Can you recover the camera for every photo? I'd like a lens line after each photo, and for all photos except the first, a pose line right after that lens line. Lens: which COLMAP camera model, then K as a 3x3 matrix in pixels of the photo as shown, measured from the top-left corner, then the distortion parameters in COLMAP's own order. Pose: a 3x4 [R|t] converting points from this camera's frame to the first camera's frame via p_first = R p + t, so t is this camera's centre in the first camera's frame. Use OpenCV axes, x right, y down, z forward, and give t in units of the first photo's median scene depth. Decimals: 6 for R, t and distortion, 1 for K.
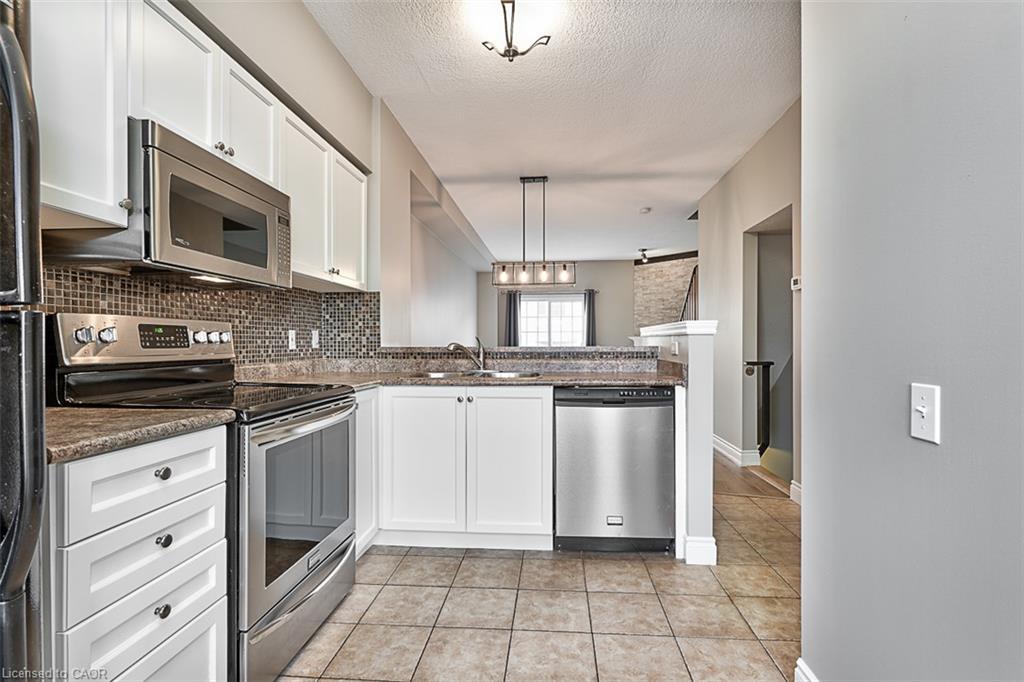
lens RADIAL K [[479.8, 0, 512.3], [0, 479.8, 340.4], [0, 0, 1]] dist [0.002777, 0.000076]
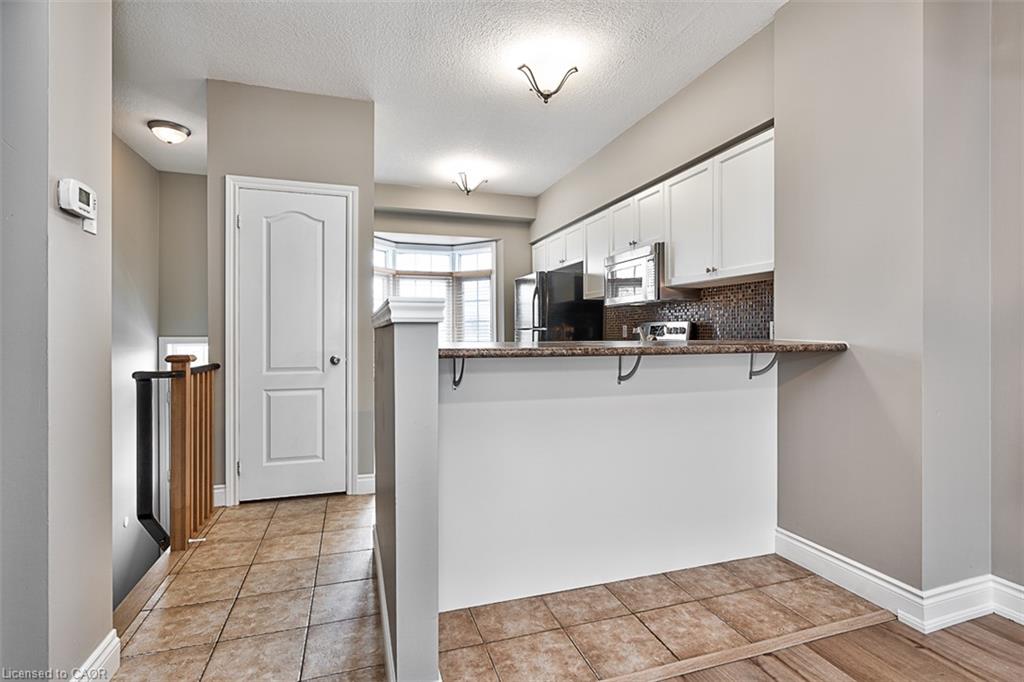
lens RADIAL K [[479.8, 0, 512.3], [0, 479.8, 335.9], [0, 0, 1]] dist [0.002777, 0.000076]
pose [[-0.915728, 0.003539, -0.401783, 0.491511], [0.000131, 0.999964, 0.008509, 0.000986], [0.401798, 0.007739, -0.915695, 1.799686]]
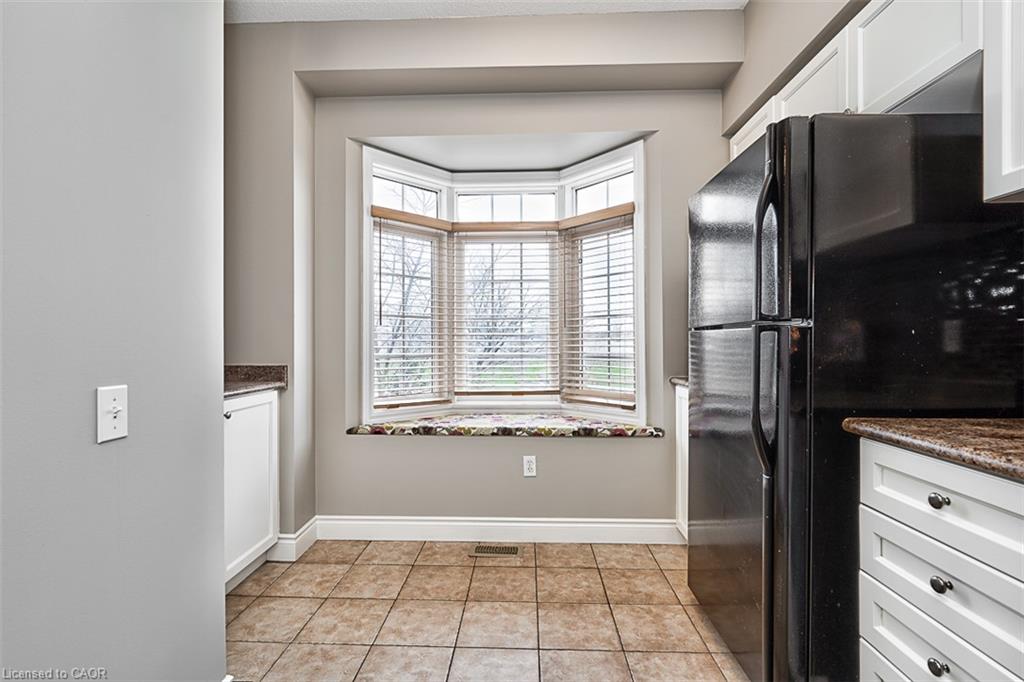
lens RADIAL K [[479.8, 0, 504.6], [0, 479.8, 341.1], [0, 0, 1]] dist [0.002777, 0.000076]
pose [[-0.998620, 0.001445, -0.052493, 0.258801], [0.001017, 0.999966, 0.008185, 0.002489], [0.052503, 0.008120, -0.998588, 1.280020]]
